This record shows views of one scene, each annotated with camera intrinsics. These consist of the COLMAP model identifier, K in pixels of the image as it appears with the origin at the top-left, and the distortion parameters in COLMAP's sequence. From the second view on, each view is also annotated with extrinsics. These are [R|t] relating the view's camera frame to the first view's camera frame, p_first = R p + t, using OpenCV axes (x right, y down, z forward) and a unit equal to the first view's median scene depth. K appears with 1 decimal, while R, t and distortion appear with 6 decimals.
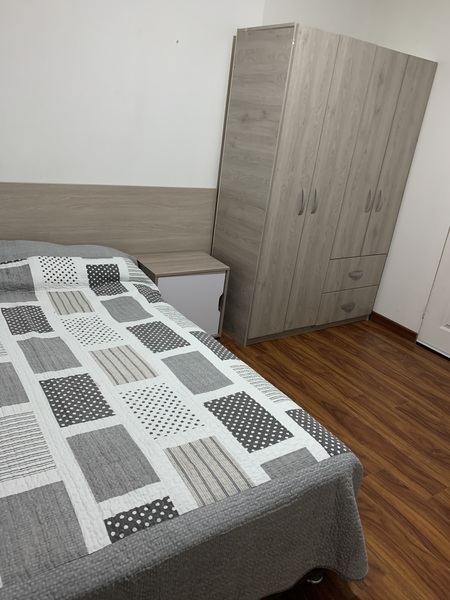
lens RADIAL K [[458.9, 0, 219.6], [0, 458.9, 297.7], [0, 0, 1]] dist [0.035955, -0.027898]
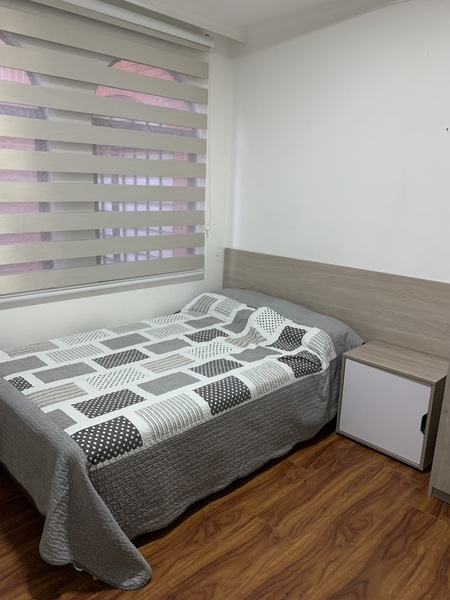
lens RADIAL K [[458.9, 0, 224.0], [0, 458.9, 294.1], [0, 0, 1]] dist [0.035955, -0.027898]
pose [[0.203380, 0.113303, -0.972522, 0.934866], [-0.367278, 0.929578, 0.031492, -0.130633], [0.907603, 0.350782, 0.230671, 0.589297]]
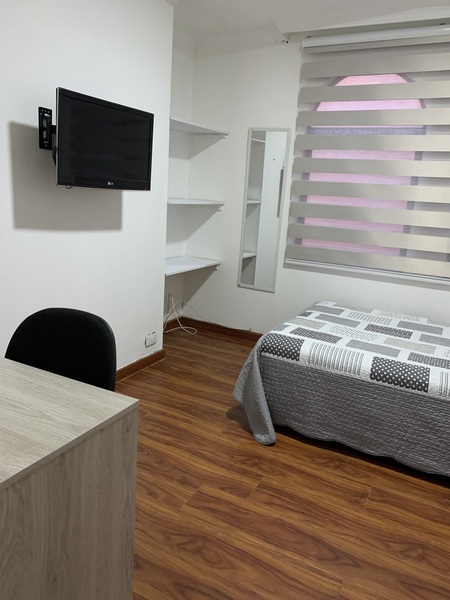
lens RADIAL K [[458.9, 0, 228.0], [0, 458.9, 284.5], [0, 0, 1]] dist [0.035955, -0.027898]
pose [[-0.845845, -0.066923, -0.529215, 0.890735], [-0.343032, 0.827998, 0.443563, -0.395040], [0.408504, 0.556723, -0.723314, 1.379340]]
